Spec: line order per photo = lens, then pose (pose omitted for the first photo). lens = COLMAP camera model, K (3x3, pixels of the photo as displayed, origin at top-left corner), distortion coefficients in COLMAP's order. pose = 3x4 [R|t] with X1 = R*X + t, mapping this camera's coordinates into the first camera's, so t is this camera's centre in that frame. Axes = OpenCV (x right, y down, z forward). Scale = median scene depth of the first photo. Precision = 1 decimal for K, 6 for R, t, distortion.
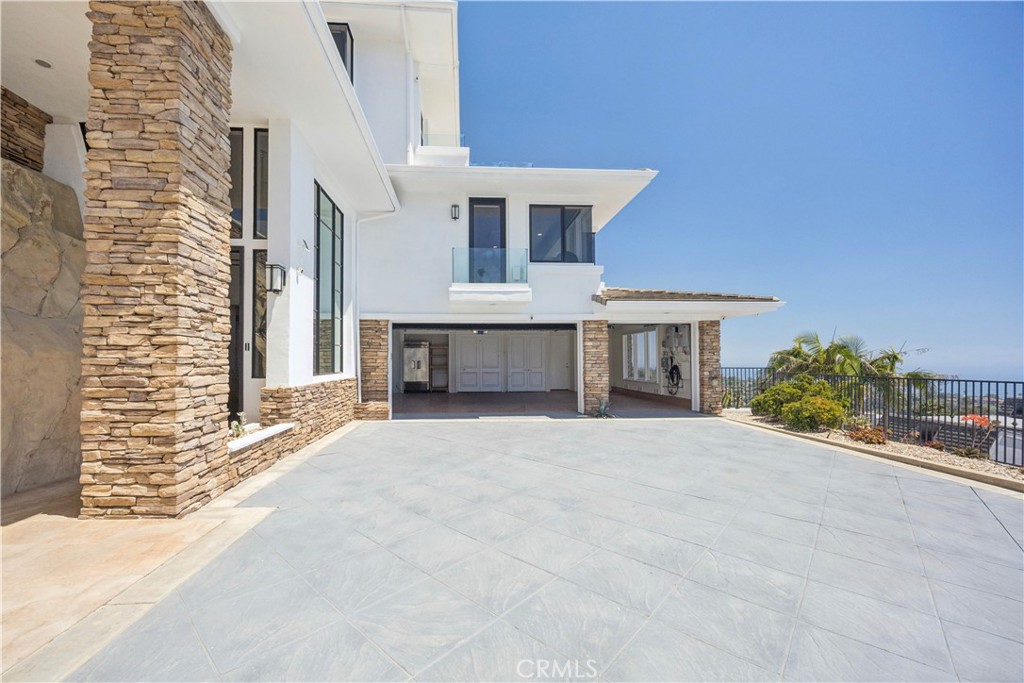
lens RADIAL K [[393.8, 0, 481.2], [0, 393.8, 355.6], [0, 0, 1]] dist [-0.008252, -0.000113]
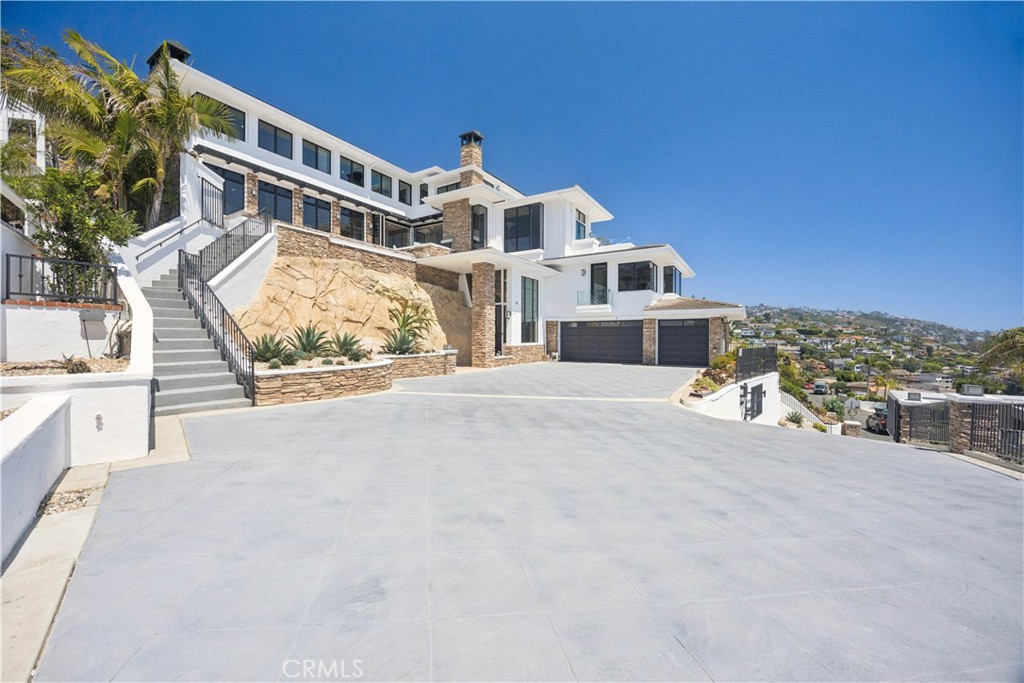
lens RADIAL K [[393.8, 0, 509.8], [0, 393.8, 337.7], [0, 0, 1]] dist [-0.008252, -0.000113]
pose [[0.819731, 0.005498, -0.572722, 1.513074], [0.004593, 0.999859, 0.016173, -0.046932], [0.572730, -0.015888, 0.819590, -1.894122]]
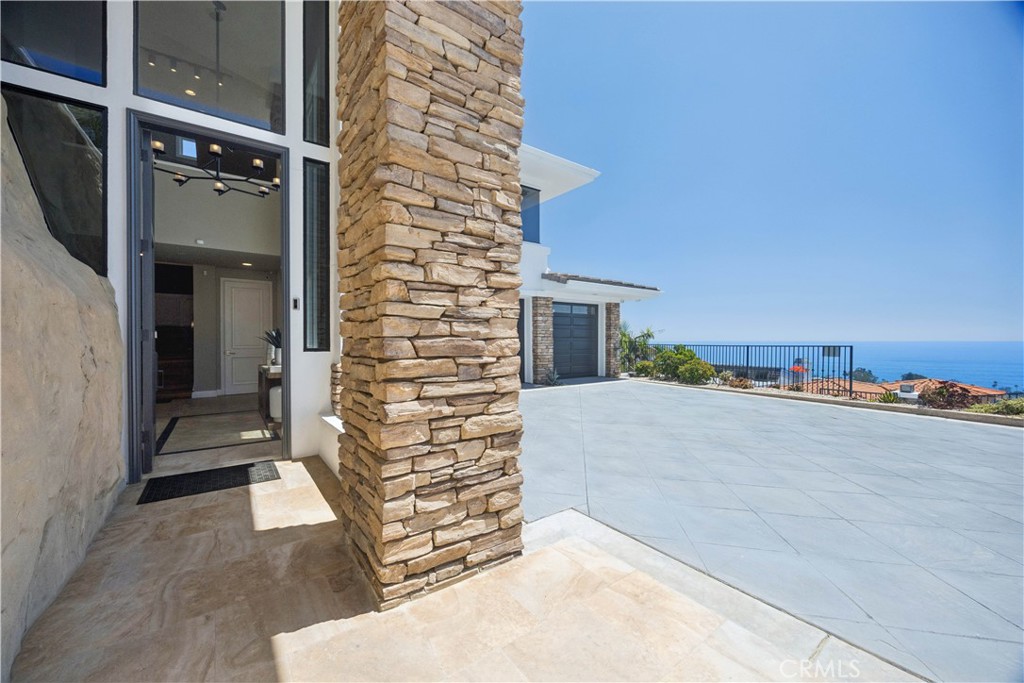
lens RADIAL K [[393.8, 0, 493.4], [0, 393.8, 343.9], [0, 0, 1]] dist [-0.008252, -0.000113]
pose [[0.841097, -0.005284, 0.540859, -0.704109], [-0.007374, 0.999747, 0.021233, 0.029004], [-0.540835, -0.021847, 0.840845, 0.287262]]
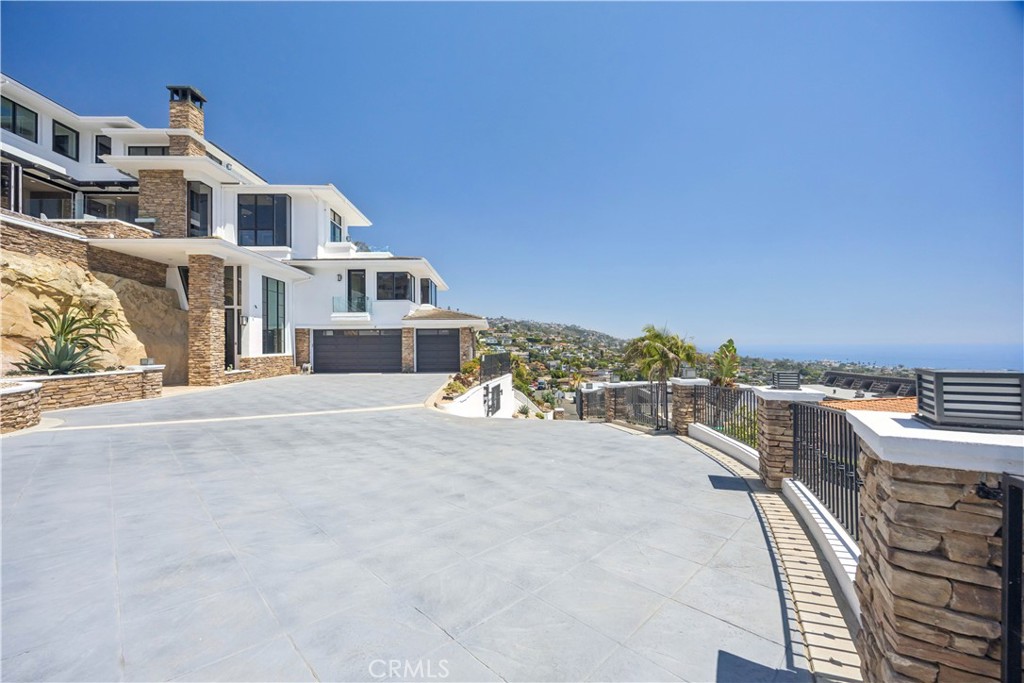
lens RADIAL K [[393.8, 0, 510.0], [0, 393.8, 343.0], [0, 0, 1]] dist [-0.008252, -0.000113]
pose [[0.999810, -0.005243, -0.018763, 1.531490], [0.005444, 0.999928, 0.010659, -0.048232], [0.018706, -0.010759, 0.999767, -1.913554]]
